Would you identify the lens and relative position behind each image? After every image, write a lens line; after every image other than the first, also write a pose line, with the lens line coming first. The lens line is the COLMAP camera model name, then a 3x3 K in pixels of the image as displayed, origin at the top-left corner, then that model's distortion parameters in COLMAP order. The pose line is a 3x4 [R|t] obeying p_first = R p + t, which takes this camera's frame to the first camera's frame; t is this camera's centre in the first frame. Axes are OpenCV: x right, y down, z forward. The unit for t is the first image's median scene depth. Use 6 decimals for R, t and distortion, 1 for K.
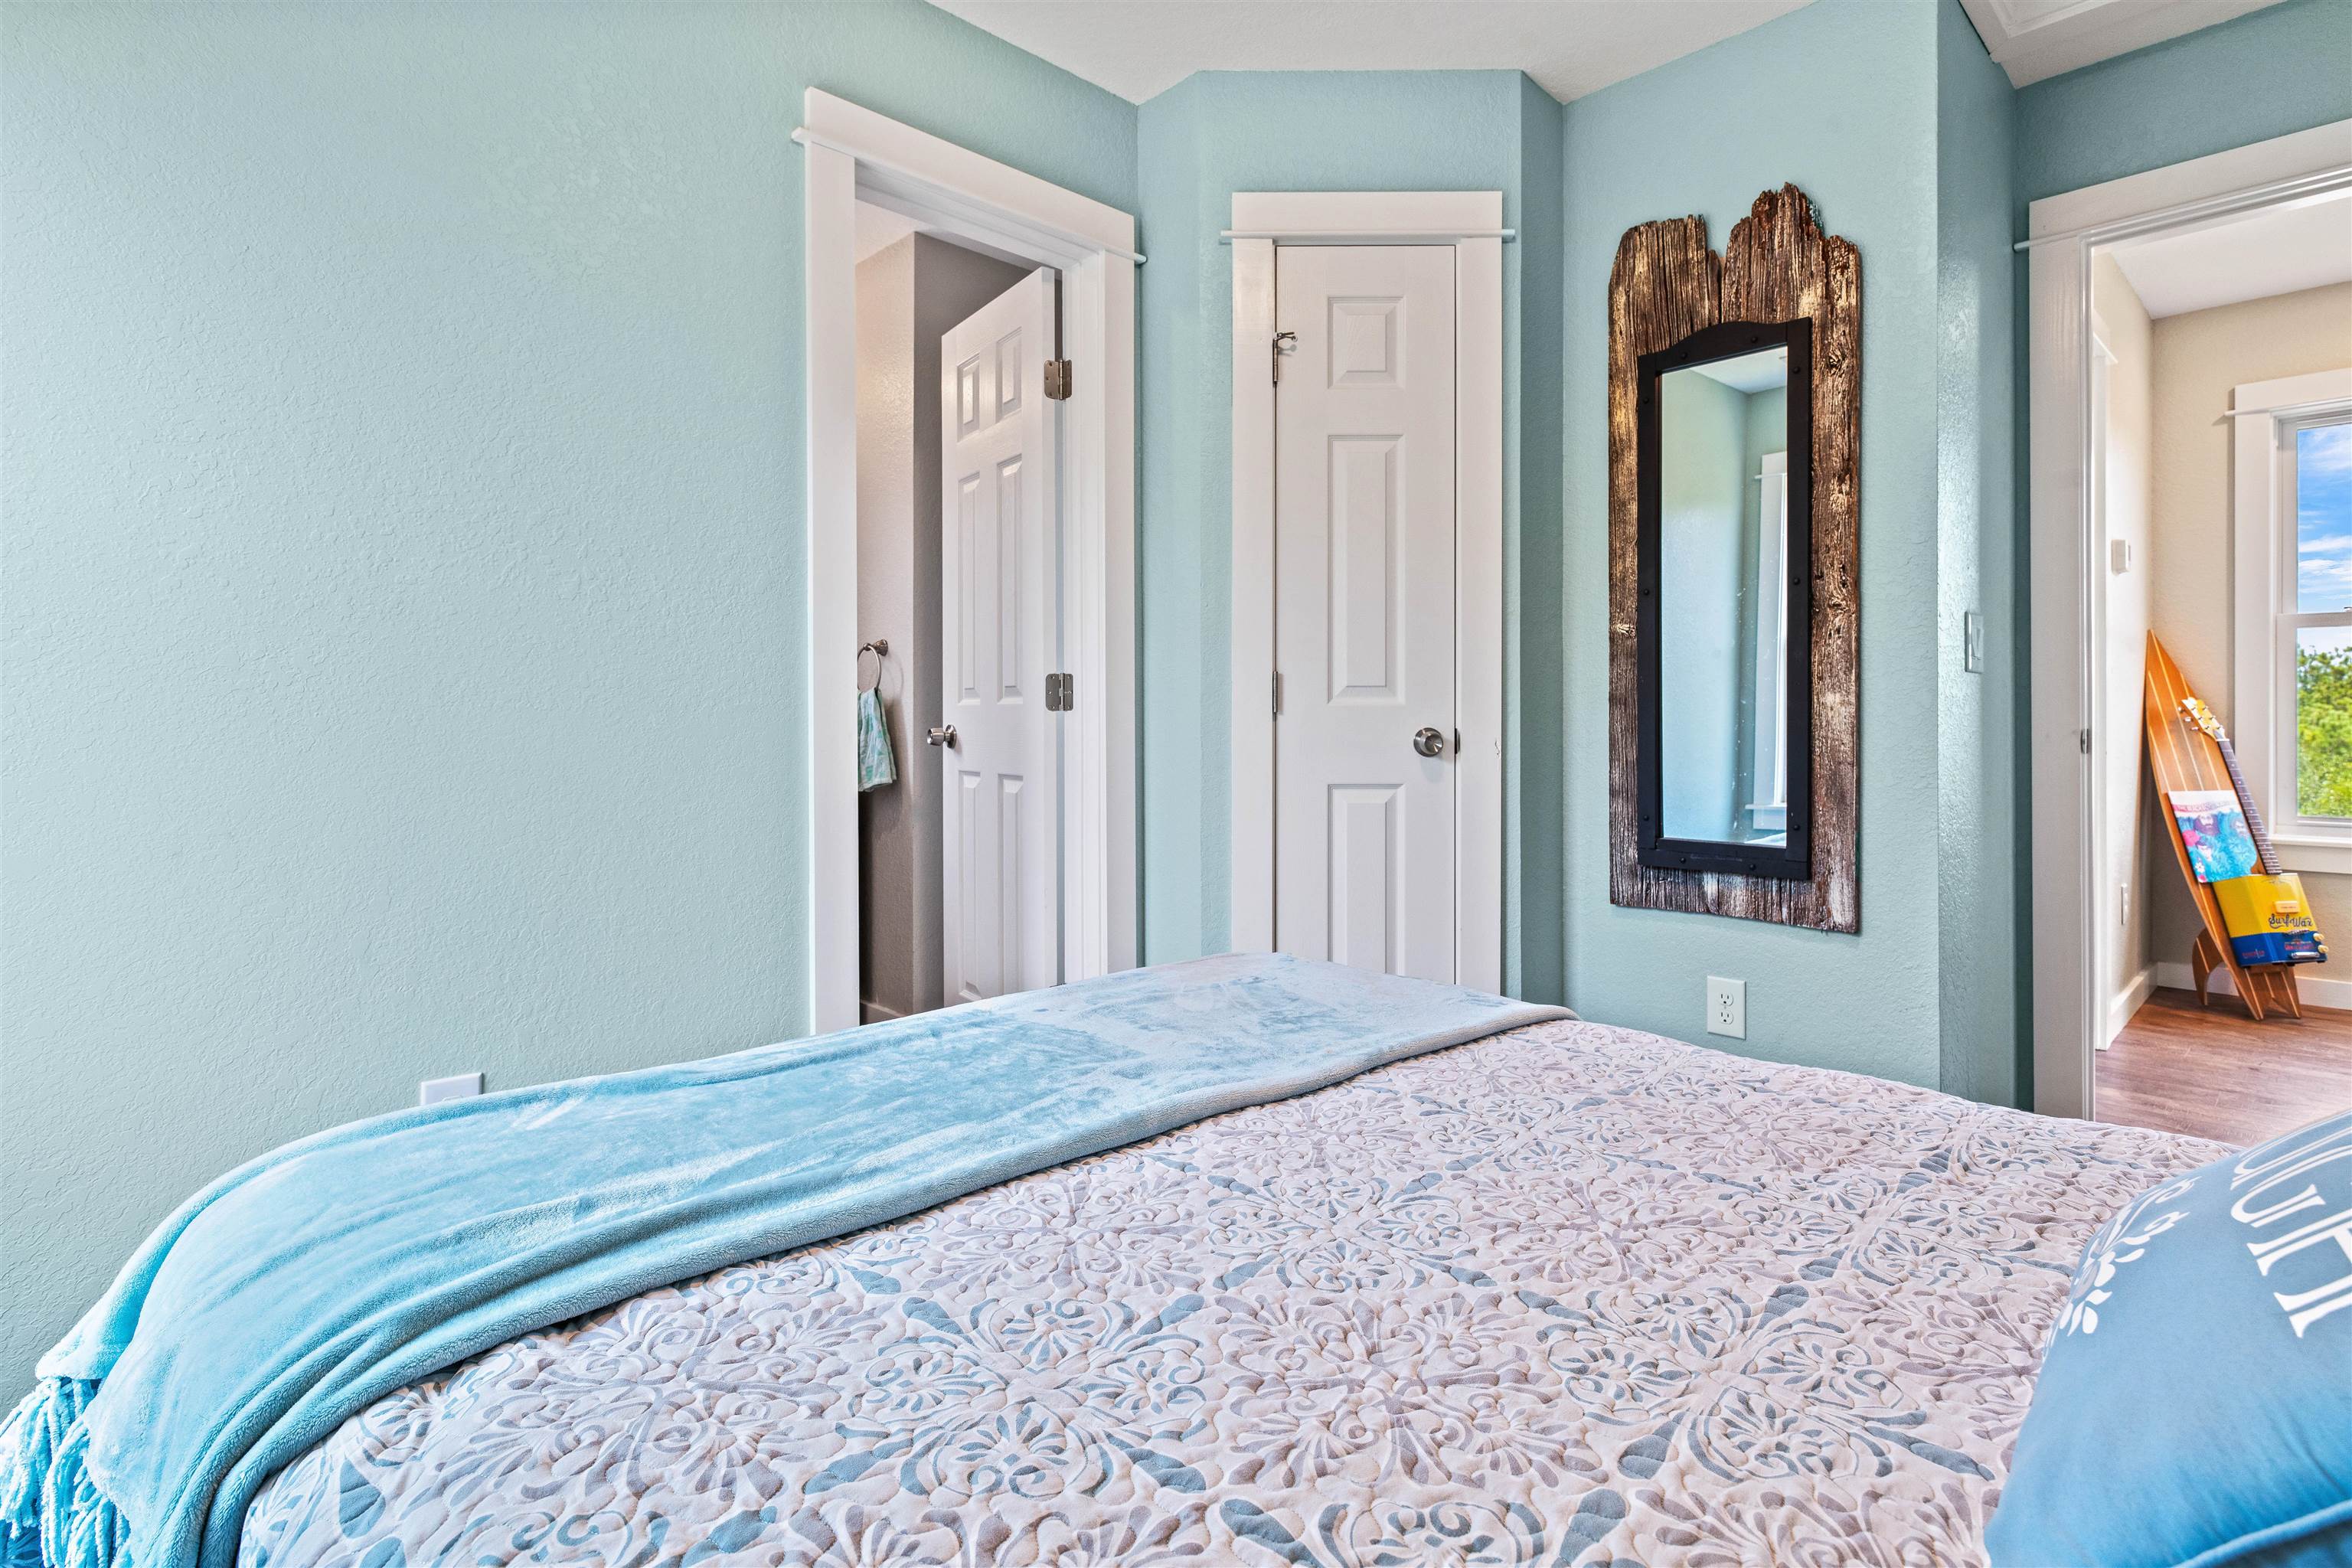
lens RADIAL K [[1144.9, 0, 1183.4], [0, 1144.9, 757.2], [0, 0, 1]] dist [-0.003573, 0.000271]
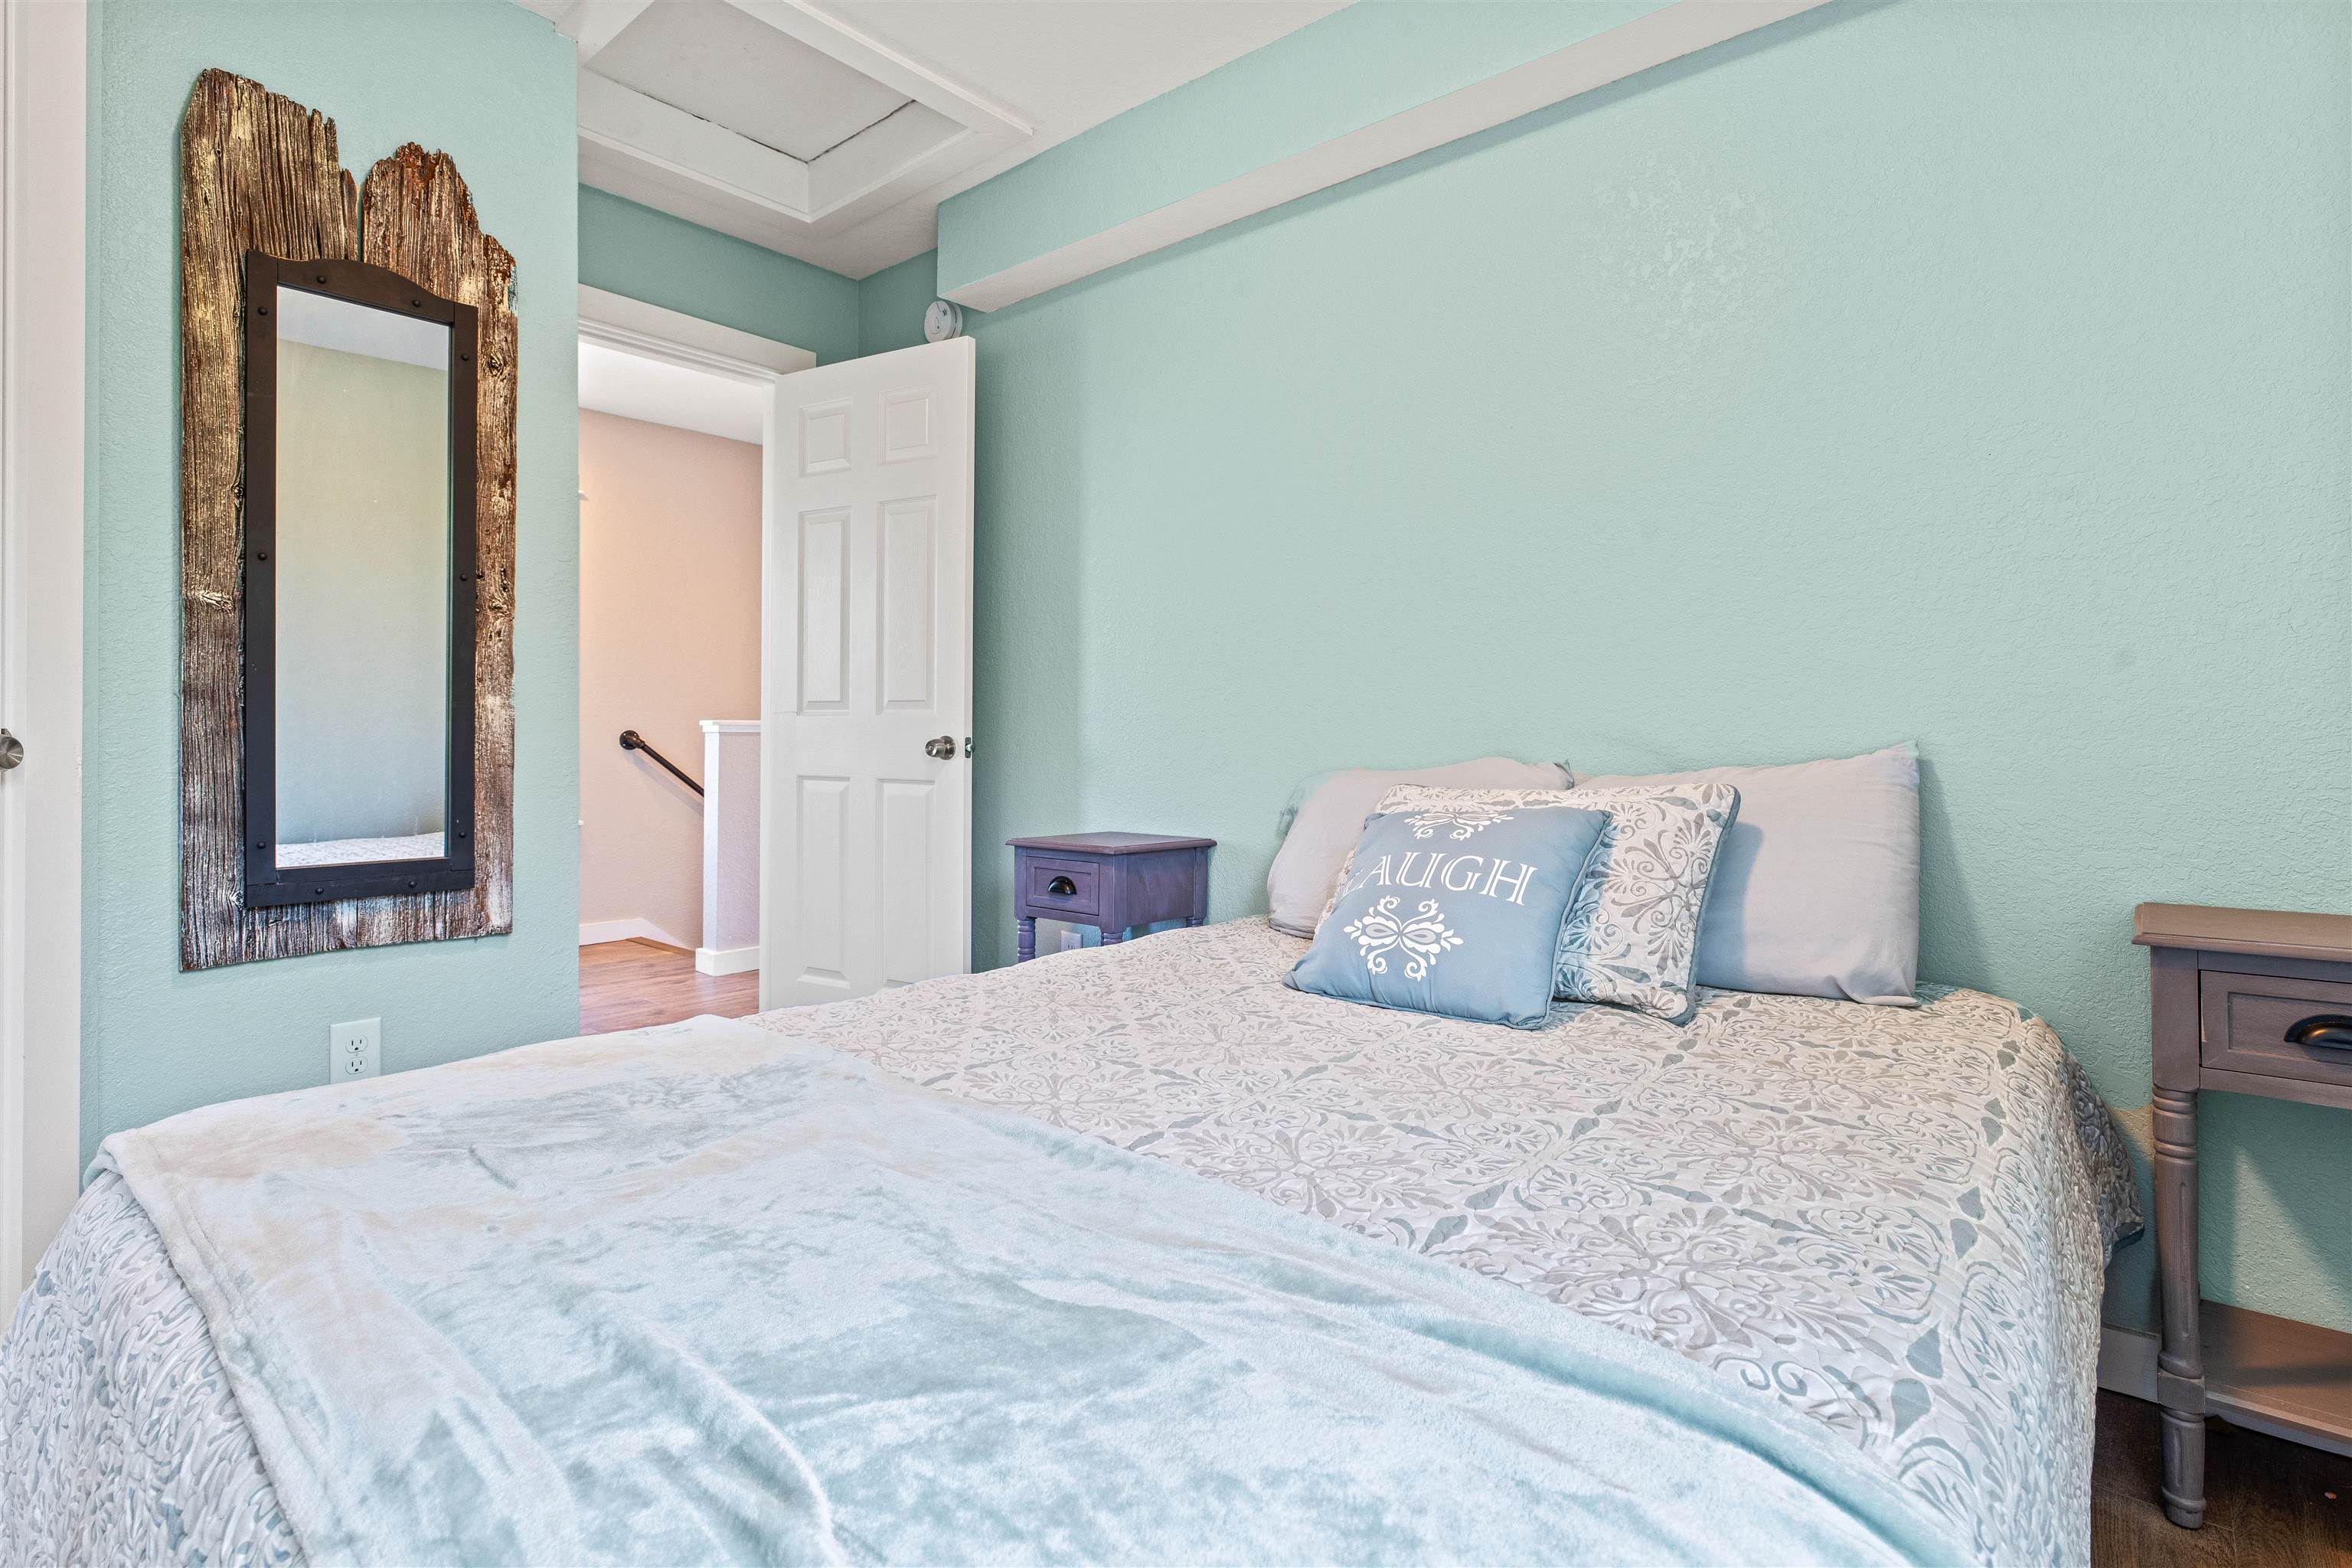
lens RADIAL K [[1144.9, 0, 1183.4], [0, 1144.9, 757.2], [0, 0, 1]] dist [-0.003573, 0.000271]
pose [[-0.102987, -0.020562, 0.994470, -0.474109], [0.023725, 0.999451, 0.023122, -0.011230], [-0.994400, 0.025975, -0.102443, 0.496873]]
